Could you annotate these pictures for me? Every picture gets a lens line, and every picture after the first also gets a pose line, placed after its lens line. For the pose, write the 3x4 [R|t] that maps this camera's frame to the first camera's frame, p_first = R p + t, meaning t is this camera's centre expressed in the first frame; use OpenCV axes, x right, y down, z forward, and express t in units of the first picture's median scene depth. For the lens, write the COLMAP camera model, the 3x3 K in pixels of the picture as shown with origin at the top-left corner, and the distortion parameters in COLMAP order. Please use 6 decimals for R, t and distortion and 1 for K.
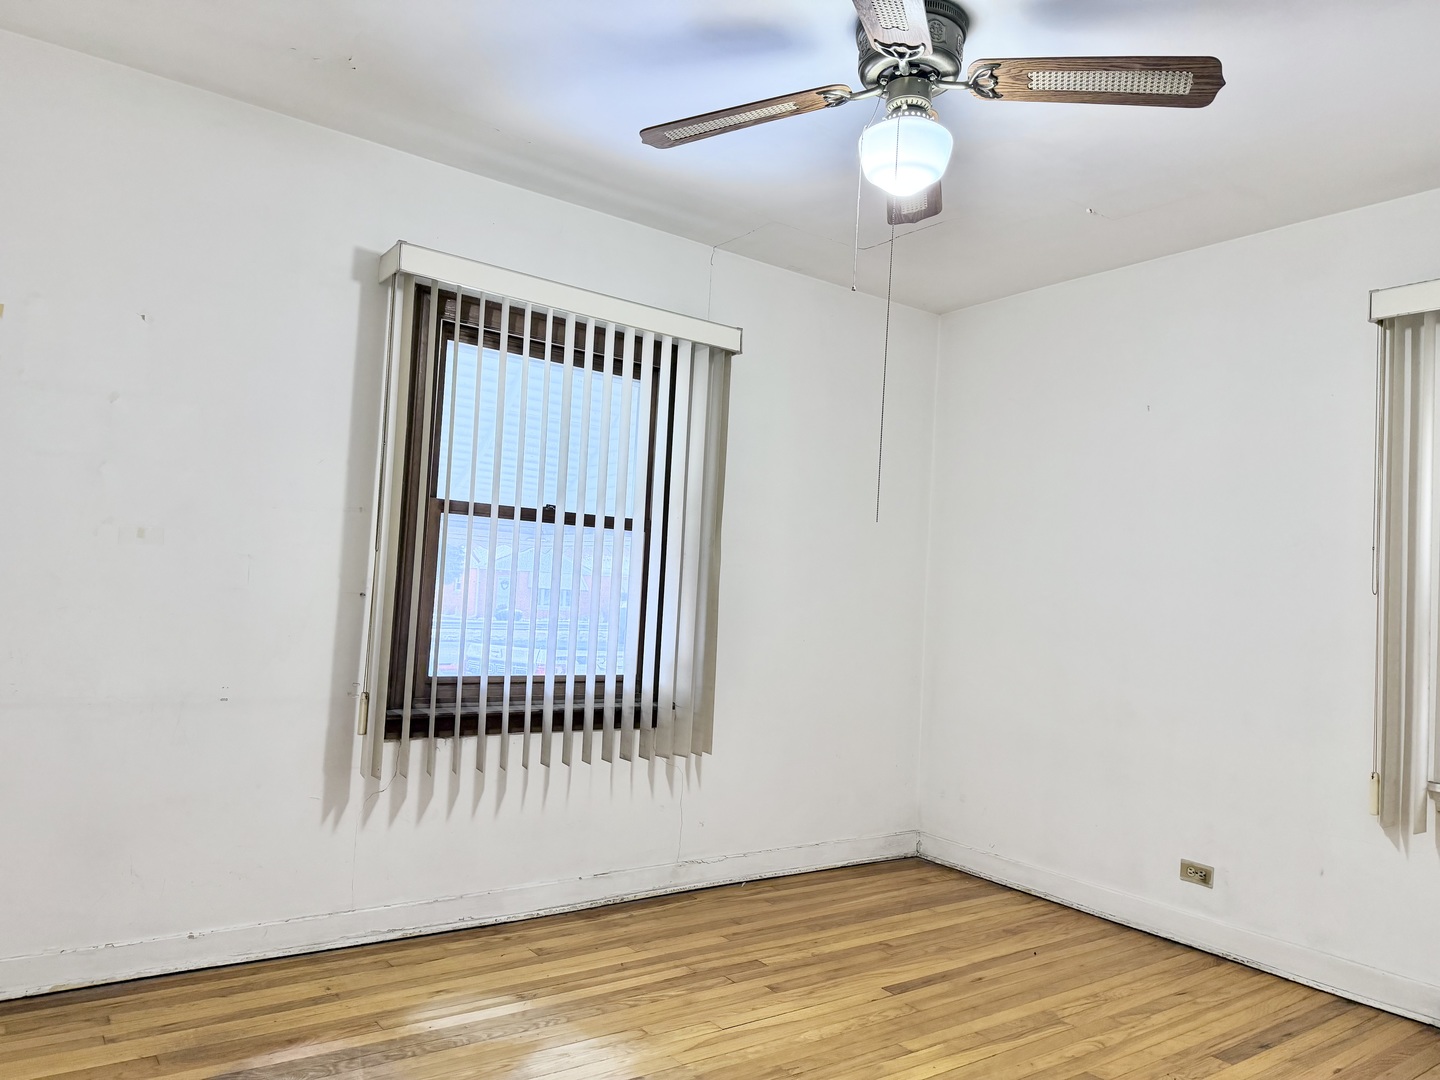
lens RADIAL K [[1010.8, 0, 720.0], [0, 1010.8, 540.0], [0, 0, 1]] dist [0.077769, -0.082675]
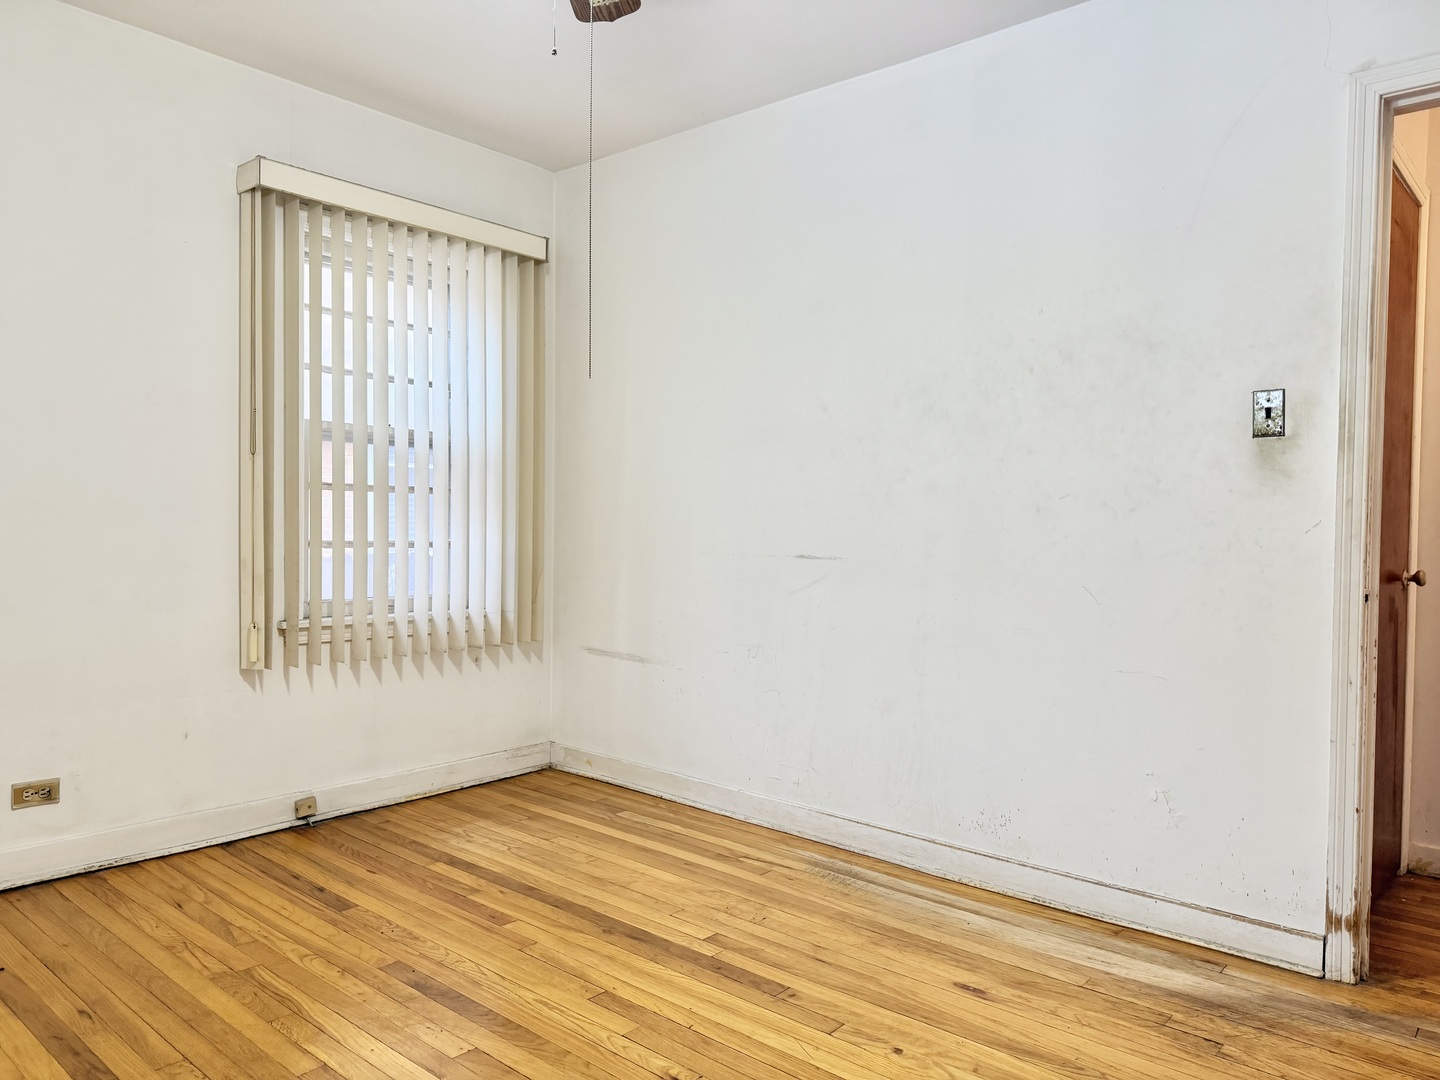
lens RADIAL K [[1010.8, 0, 720.0], [0, 1010.8, 540.0], [0, 0, 1]] dist [0.077769, -0.082675]
pose [[-0.200094, -0.081779, 0.976358, -0.490320], [-0.073706, 0.994943, 0.068231, 0.034815], [-0.977000, -0.058311, -0.205110, 0.759093]]
